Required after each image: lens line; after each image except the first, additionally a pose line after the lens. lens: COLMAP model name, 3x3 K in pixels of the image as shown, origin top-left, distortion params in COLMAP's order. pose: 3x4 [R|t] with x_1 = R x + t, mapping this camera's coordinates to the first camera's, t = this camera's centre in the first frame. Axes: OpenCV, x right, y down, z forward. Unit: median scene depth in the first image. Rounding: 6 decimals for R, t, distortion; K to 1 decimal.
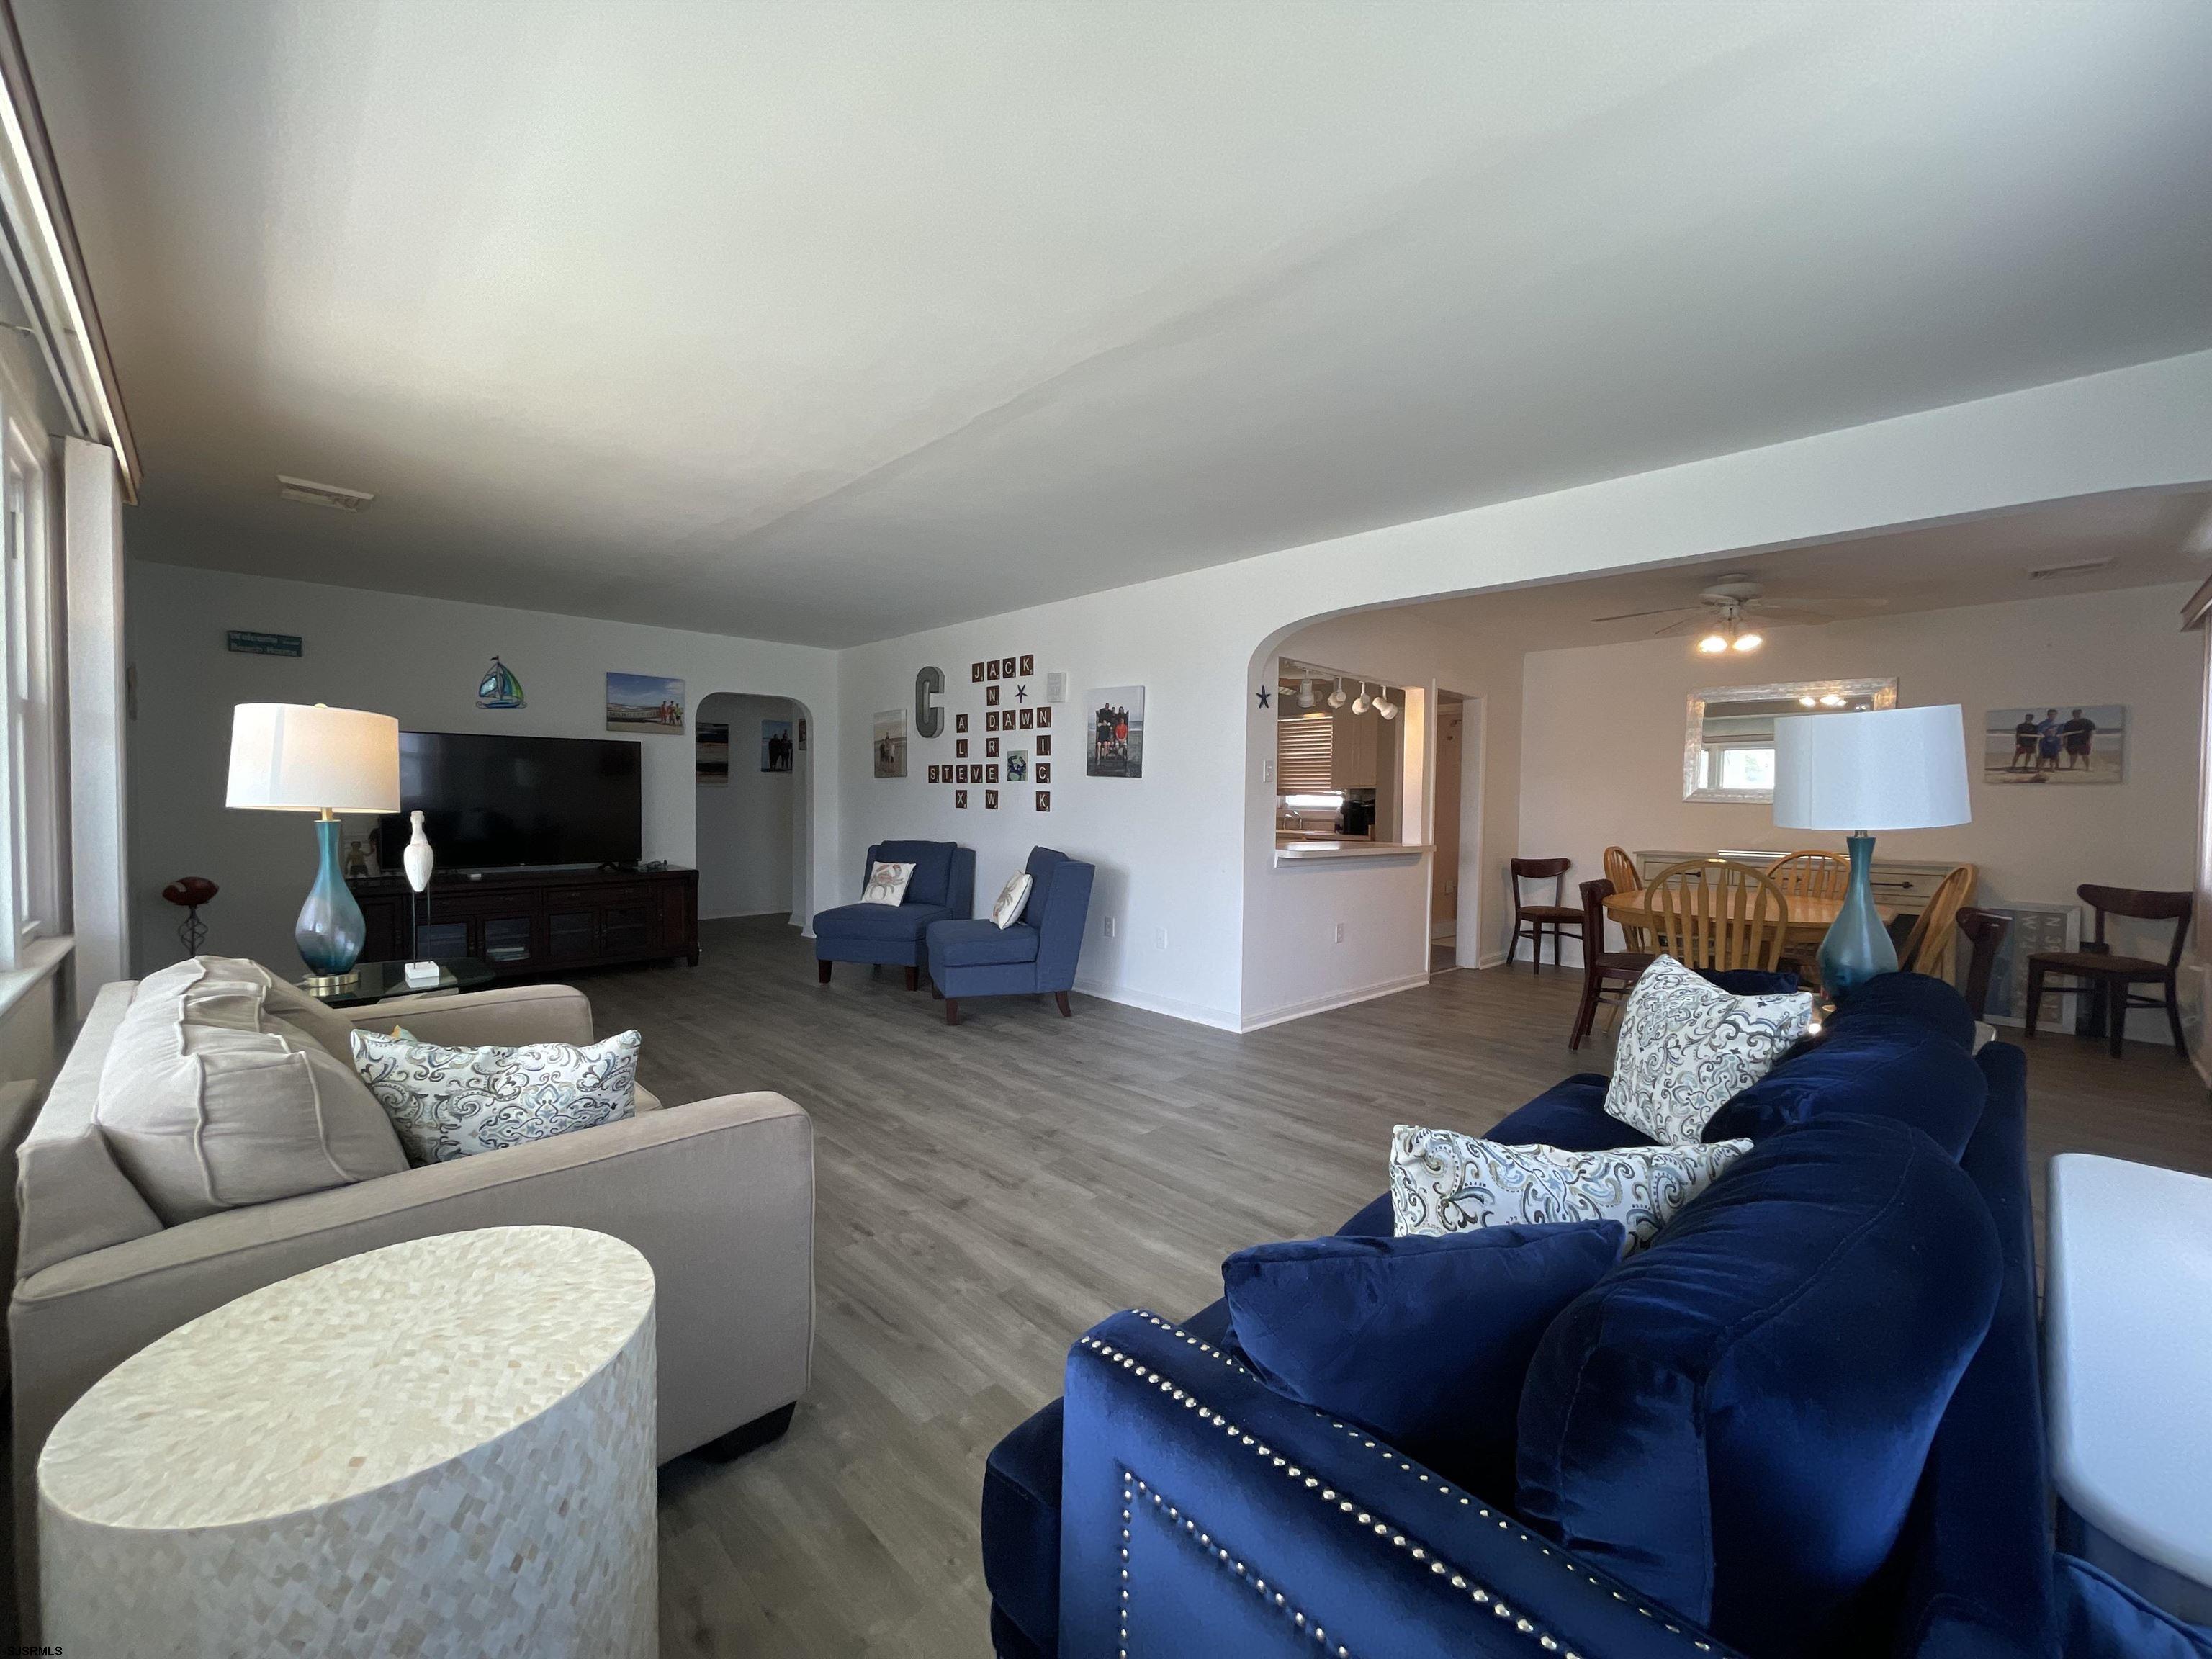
lens RADIAL K [[890.5, 0, 1095.4], [0, 890.5, 825.9], [0, 0, 1]] dist [-0.005473, 0.001797]
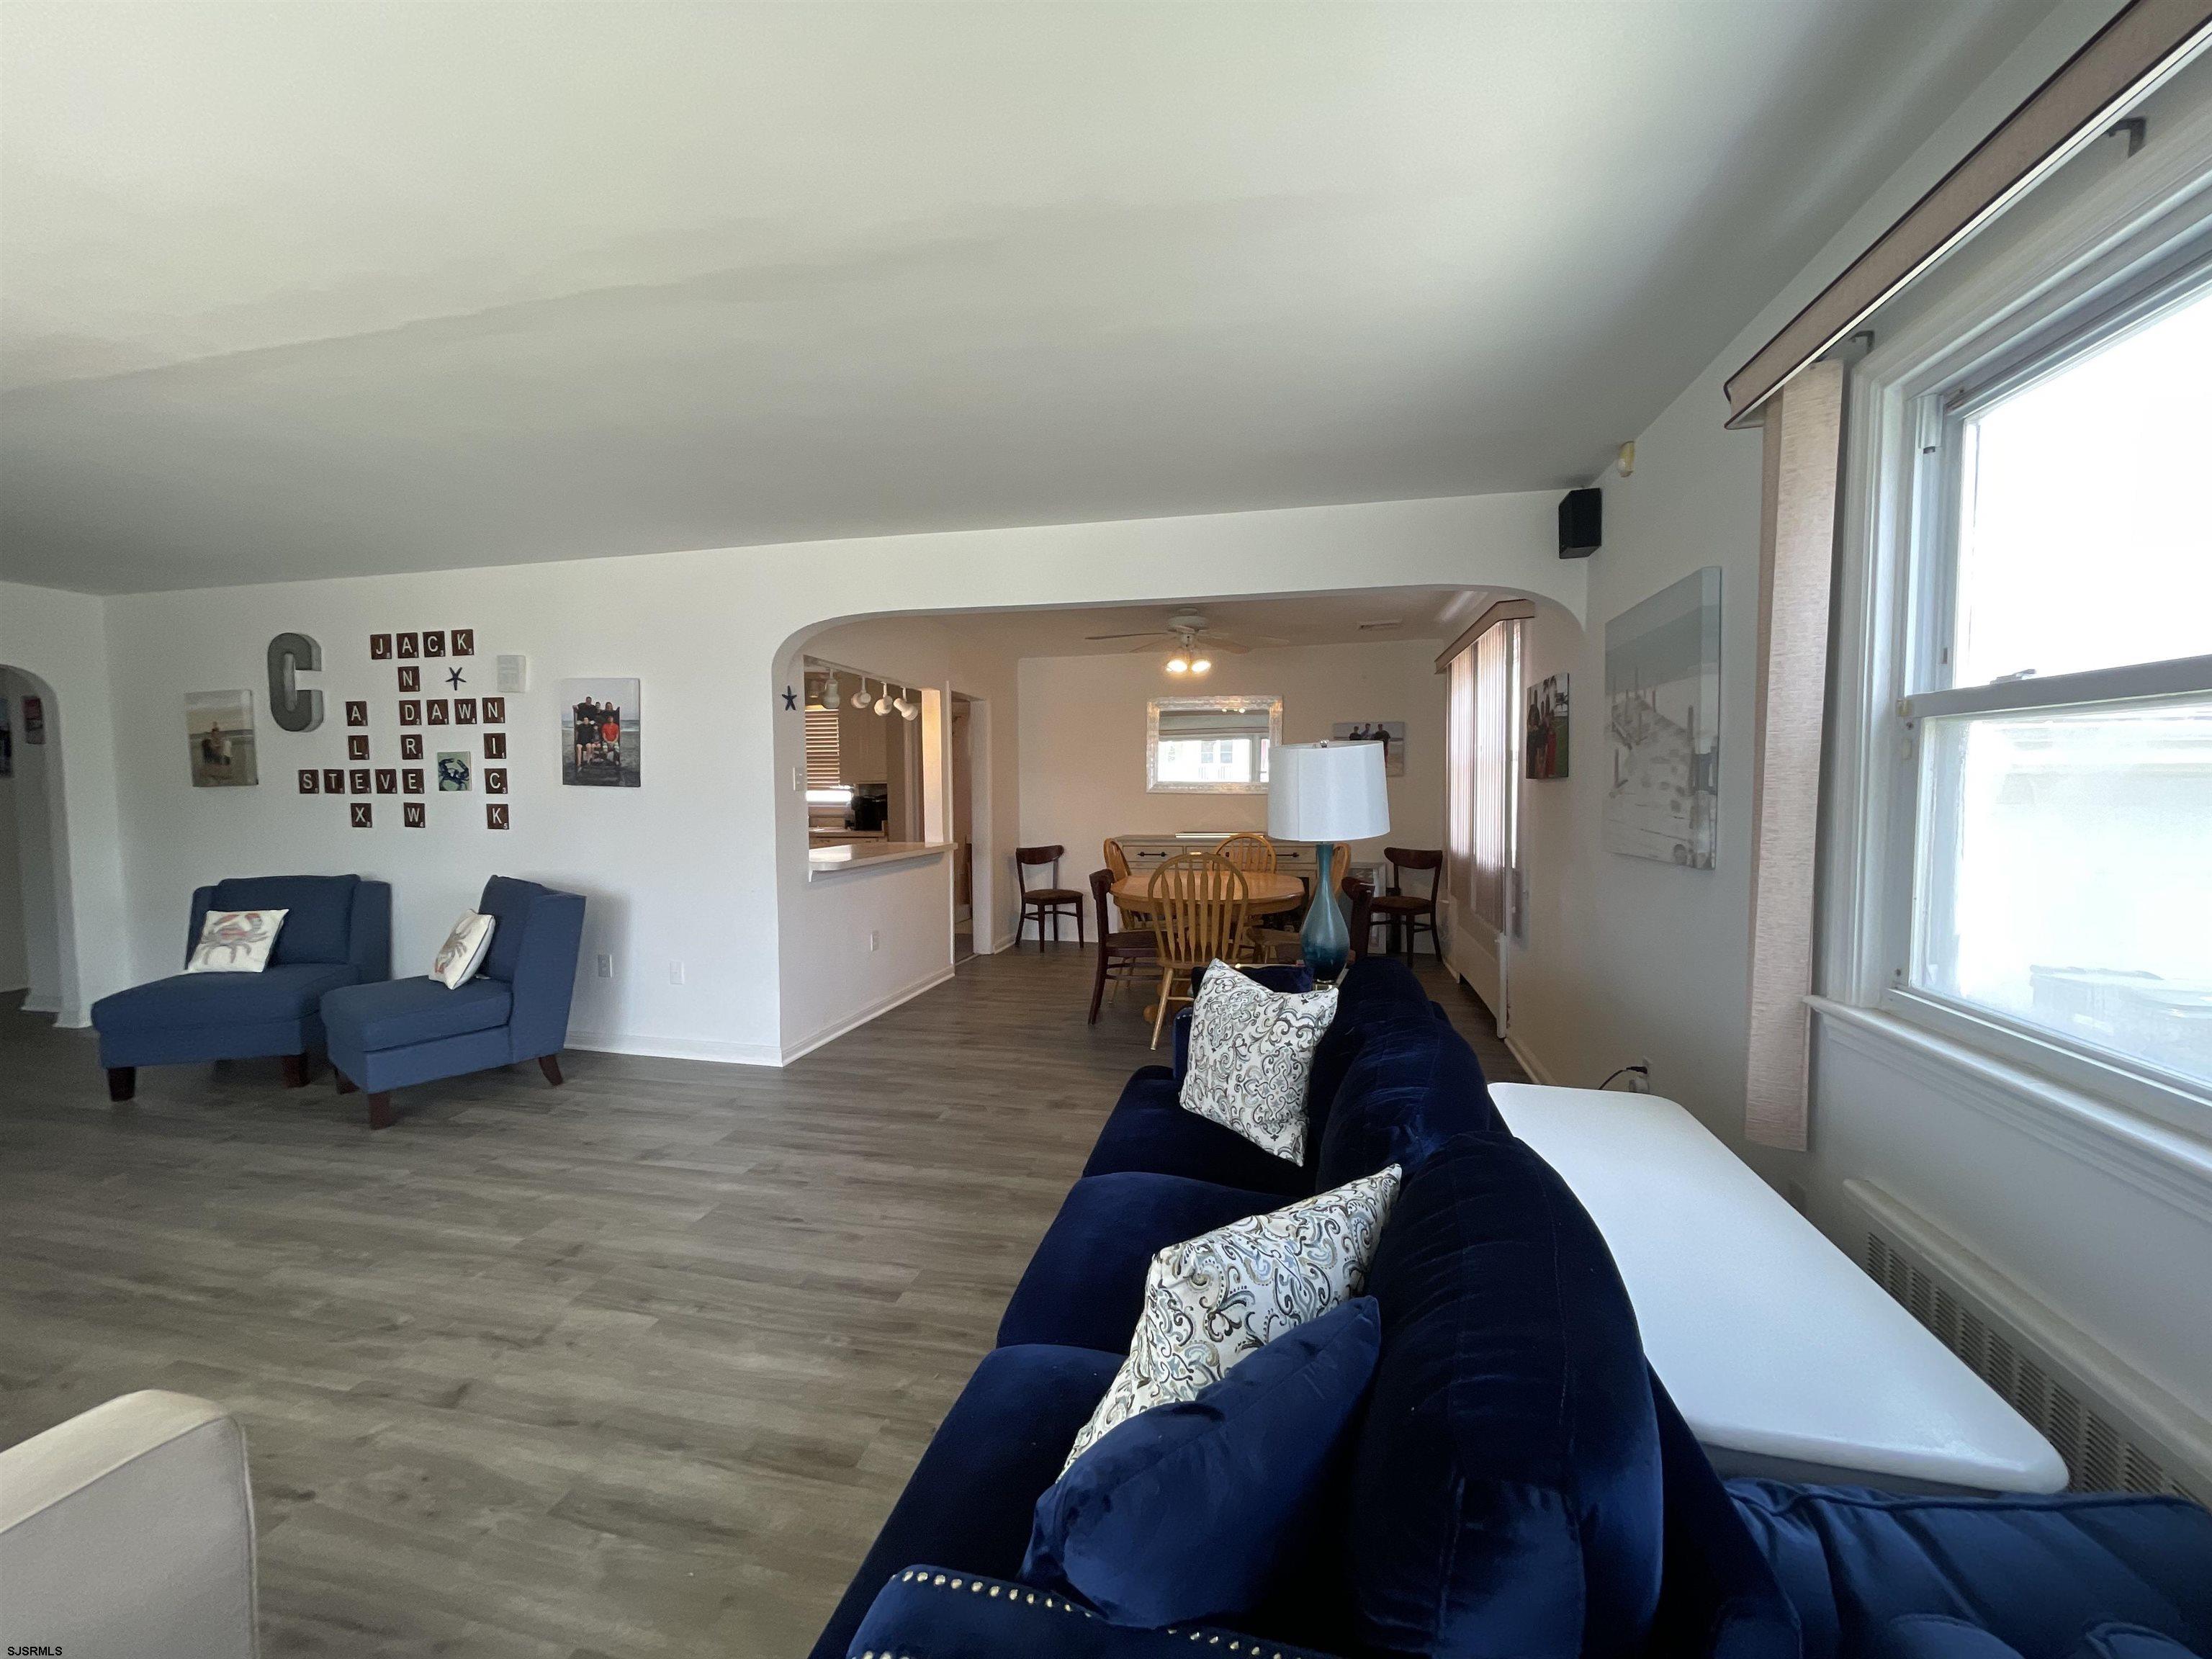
lens RADIAL K [[890.5, 0, 1097.4], [0, 890.5, 827.9], [0, 0, 1]] dist [-0.005473, 0.001797]
pose [[0.840610, -0.048488, 0.539466, -0.046315], [0.035240, 0.998771, 0.034859, -0.032541], [-0.540494, -0.010292, 0.841285, 0.053926]]
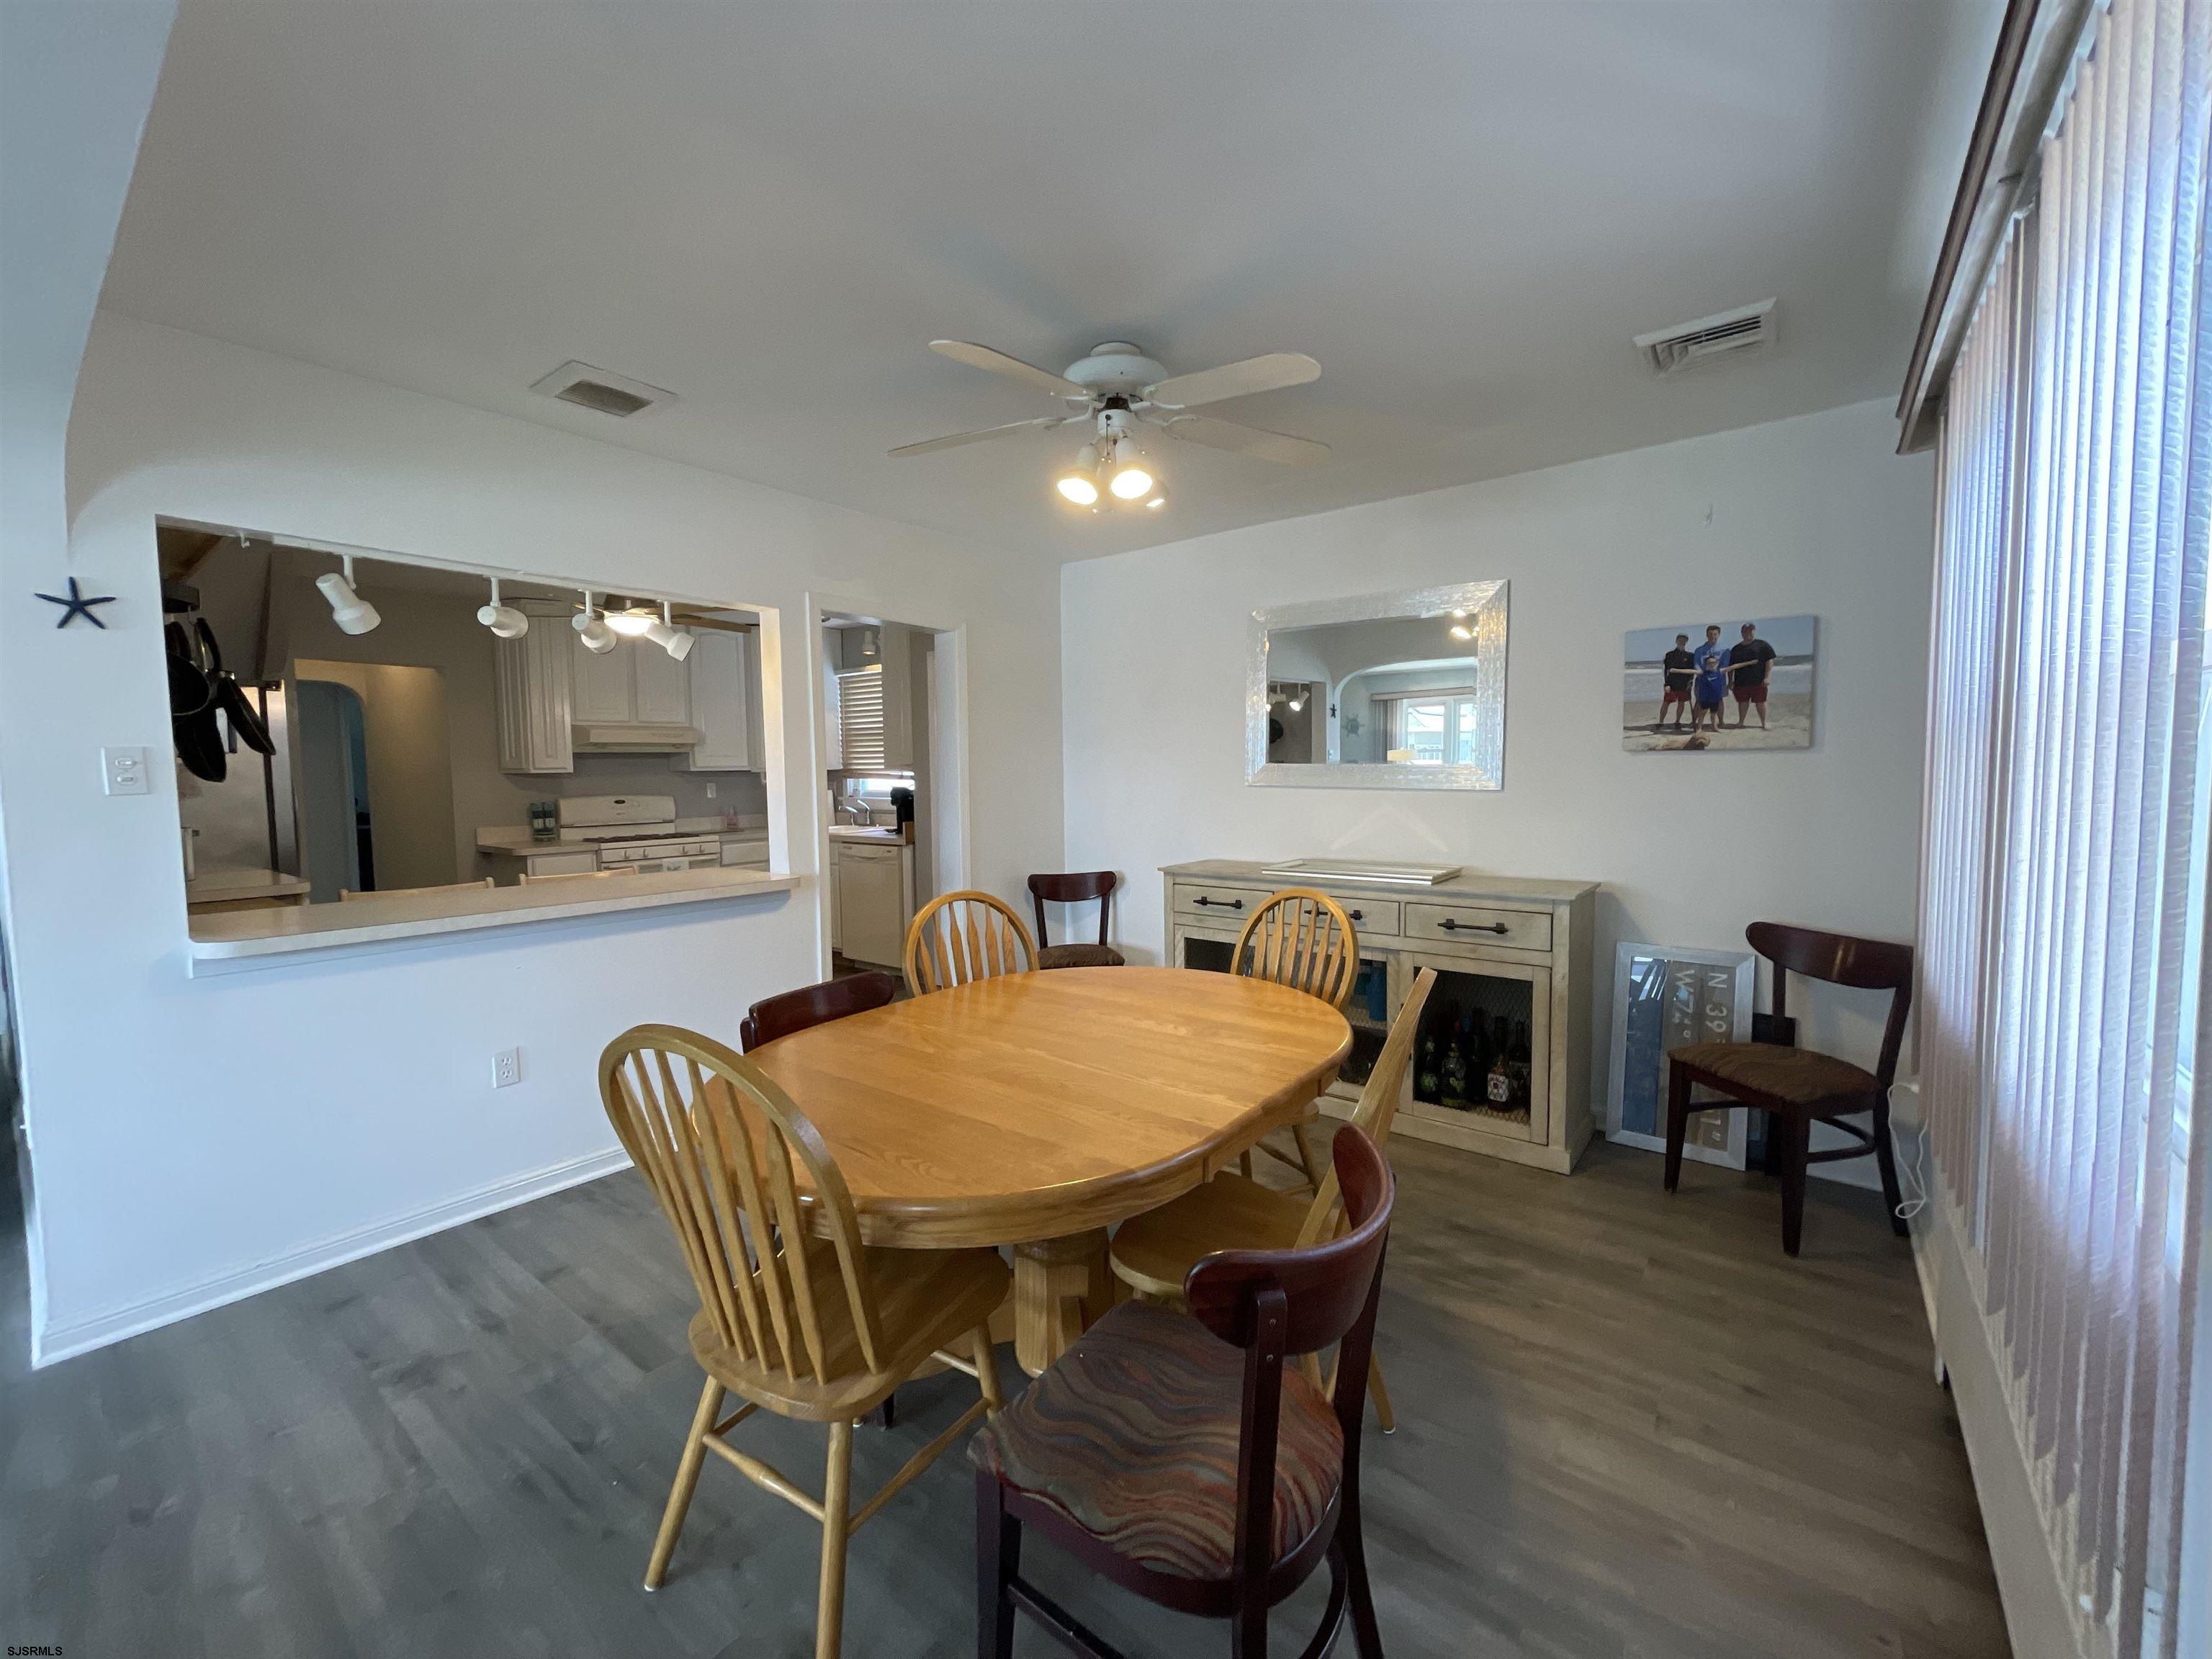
lens RADIAL K [[890.5, 0, 1090.3], [0, 890.5, 830.3], [0, 0, 1]] dist [-0.005473, 0.001797]
pose [[0.989500, -0.038322, 0.139361, 0.616519], [0.032322, 0.998461, 0.045067, -0.037395], [-0.140873, -0.040090, 0.989216, 0.496856]]
